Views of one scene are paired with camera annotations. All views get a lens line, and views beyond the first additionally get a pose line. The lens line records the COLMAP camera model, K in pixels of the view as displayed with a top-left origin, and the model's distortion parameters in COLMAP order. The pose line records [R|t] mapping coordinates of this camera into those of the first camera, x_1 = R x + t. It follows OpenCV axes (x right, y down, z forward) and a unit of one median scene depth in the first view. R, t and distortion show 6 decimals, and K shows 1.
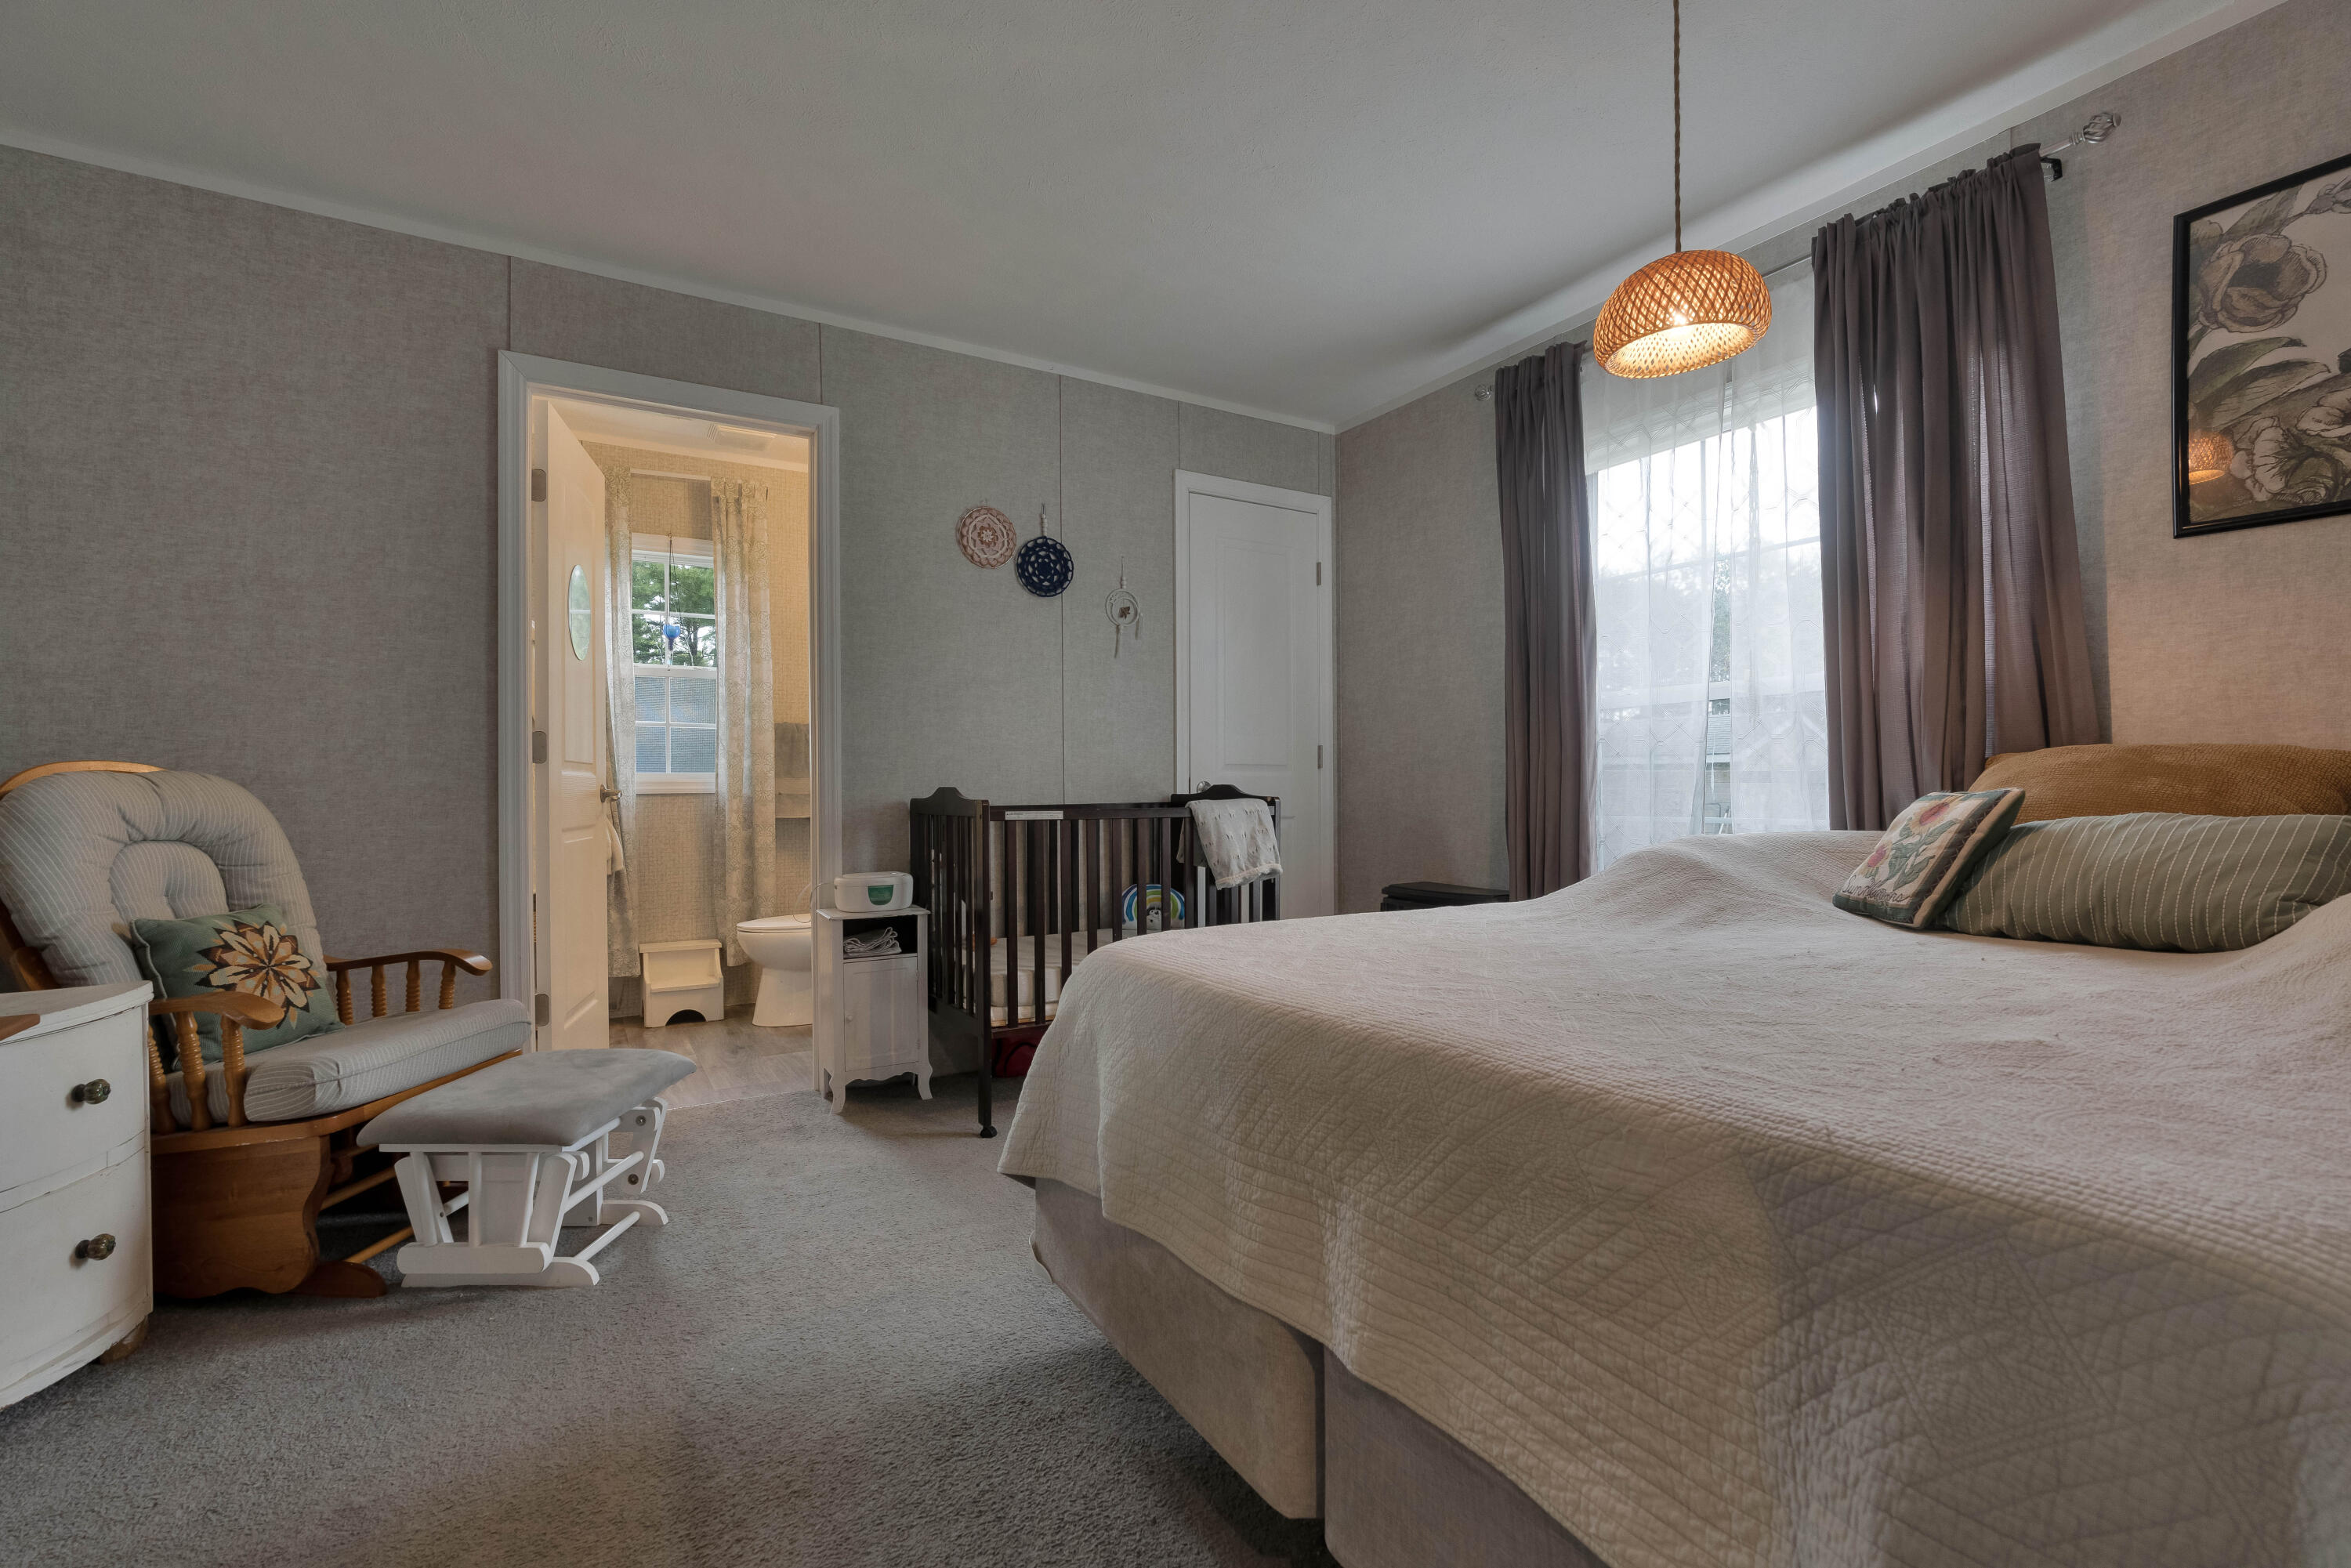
lens RADIAL K [[1052.6, 0, 1177.5], [0, 1052.6, 778.7], [0, 0, 1]] dist [-0.011943, 0.003116]
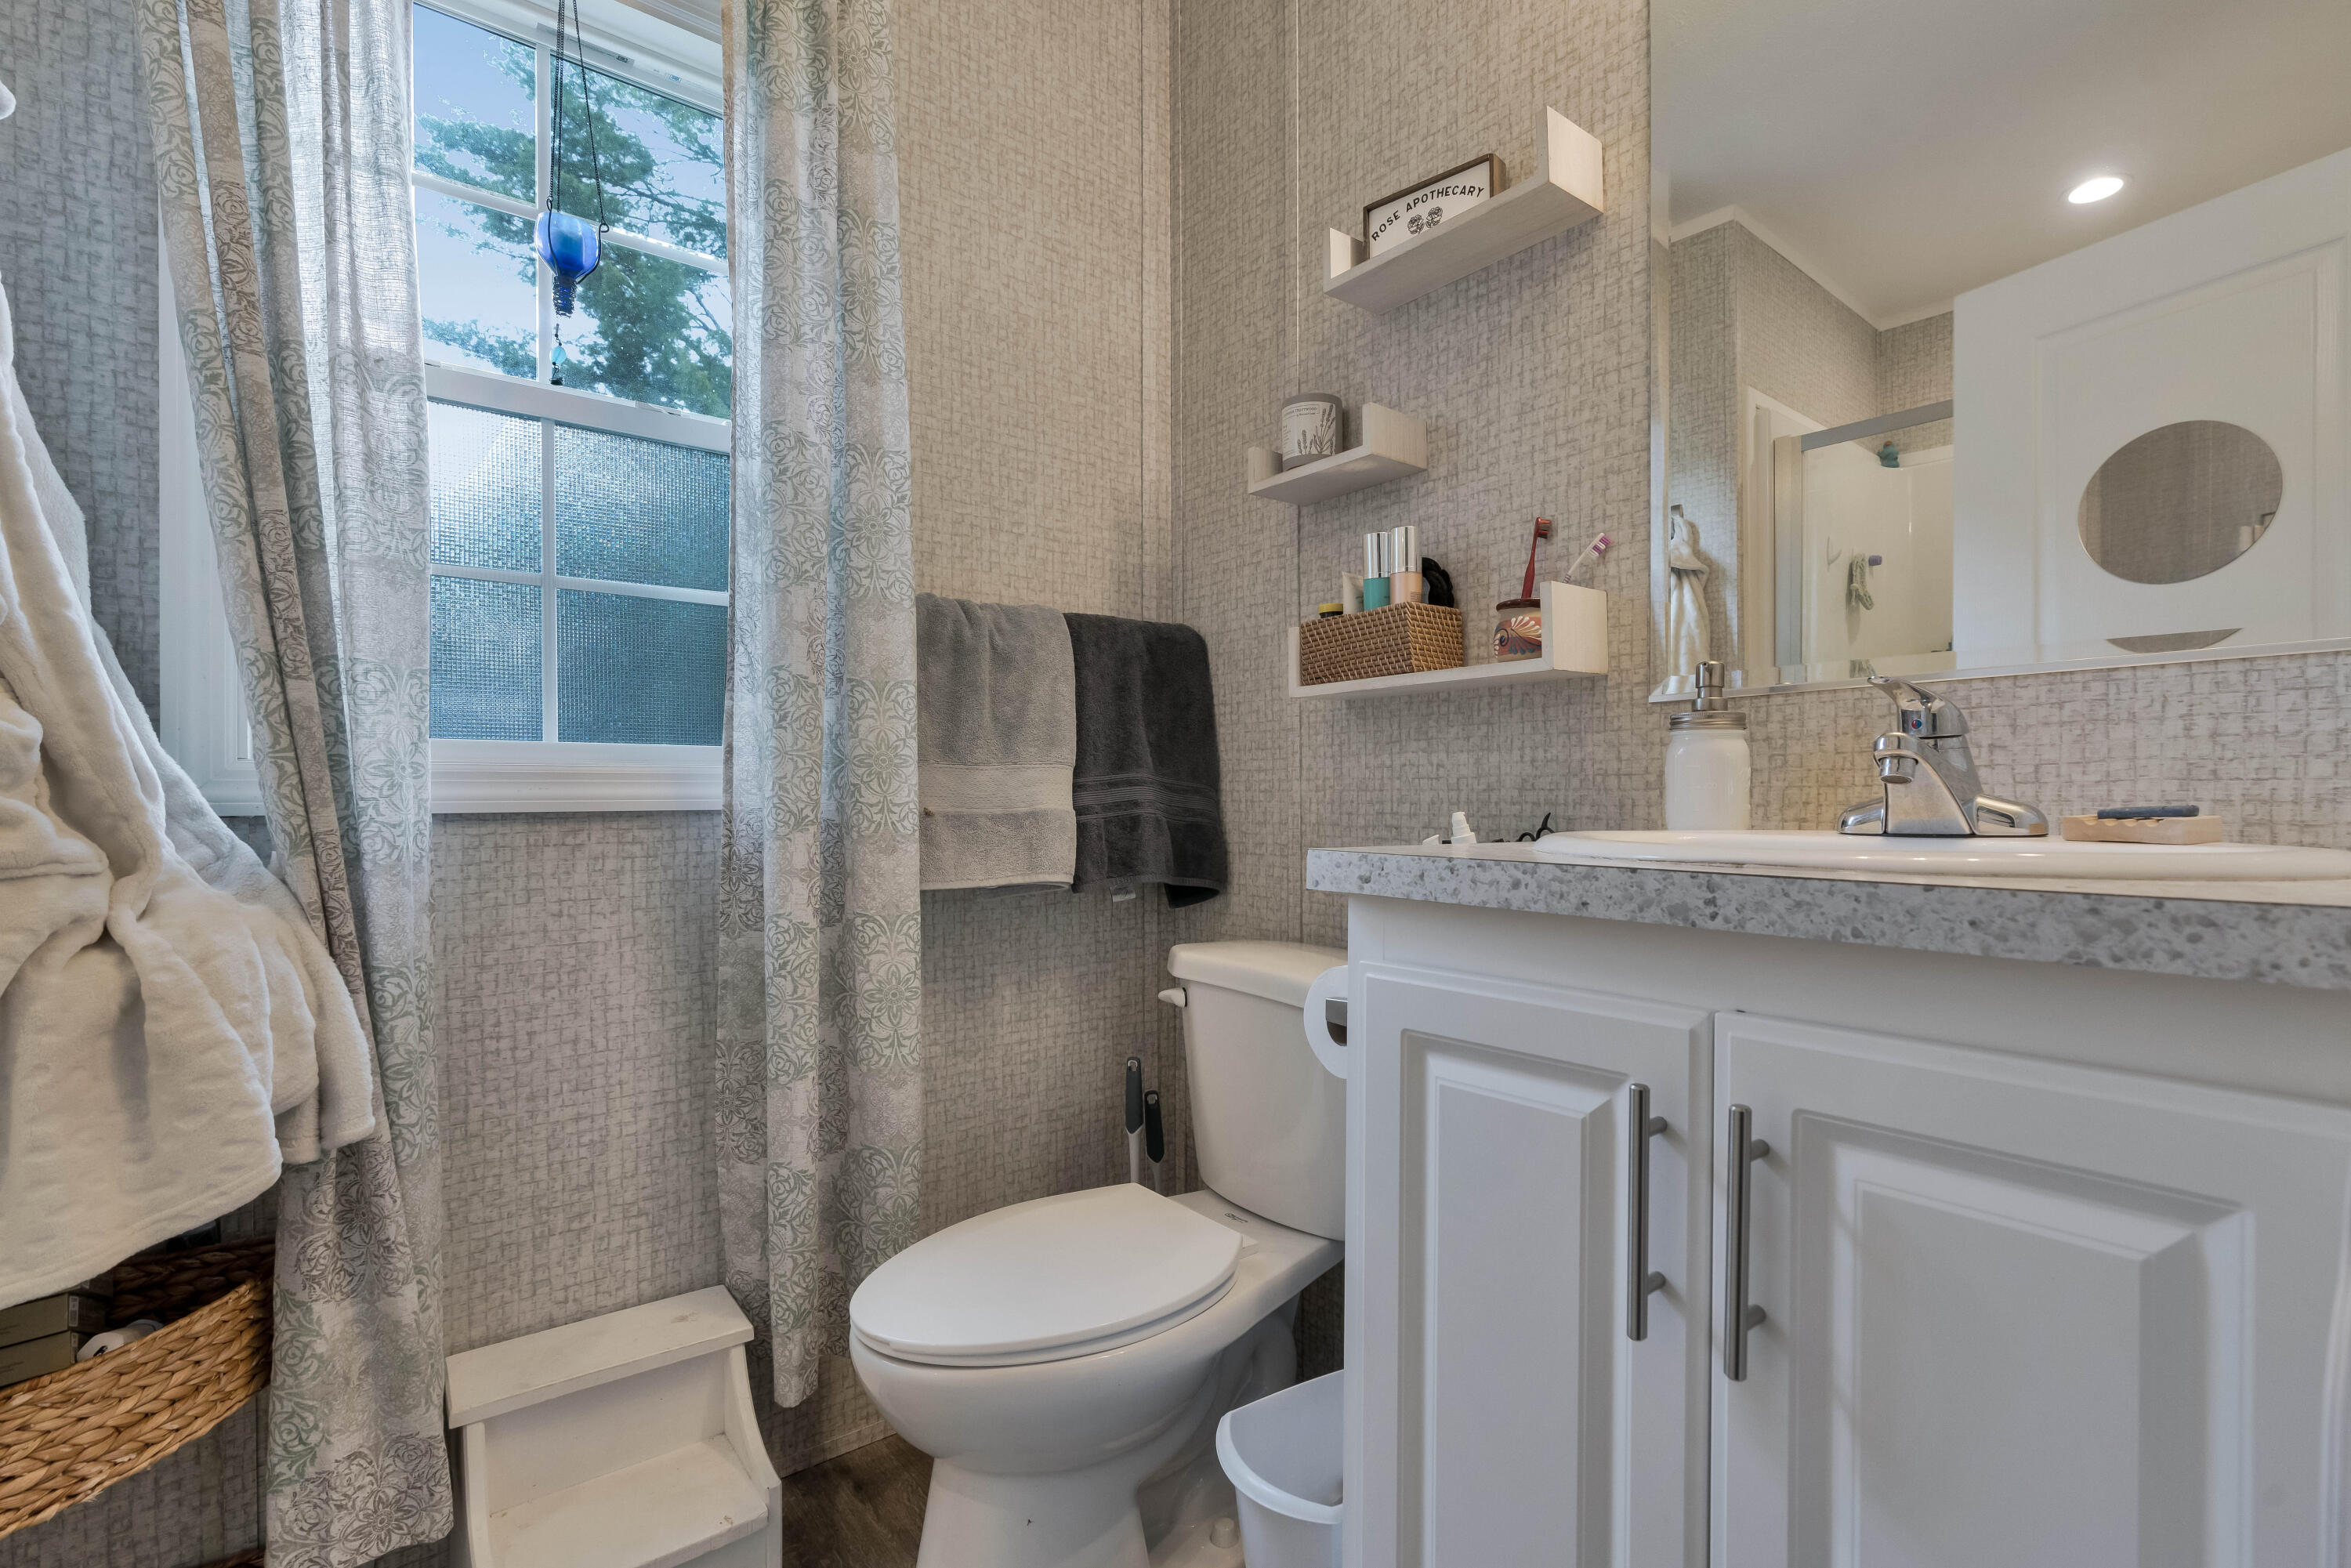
lens RADIAL K [[1052.6, 0, 1176.6], [0, 1052.6, 797.6], [0, 0, 1]] dist [-0.011943, 0.003116]
pose [[0.990985, 0.005935, 0.133840, -0.355667], [-0.008142, 0.999840, 0.015944, 0.004286], [-0.133724, -0.016890, 0.990875, 0.694802]]
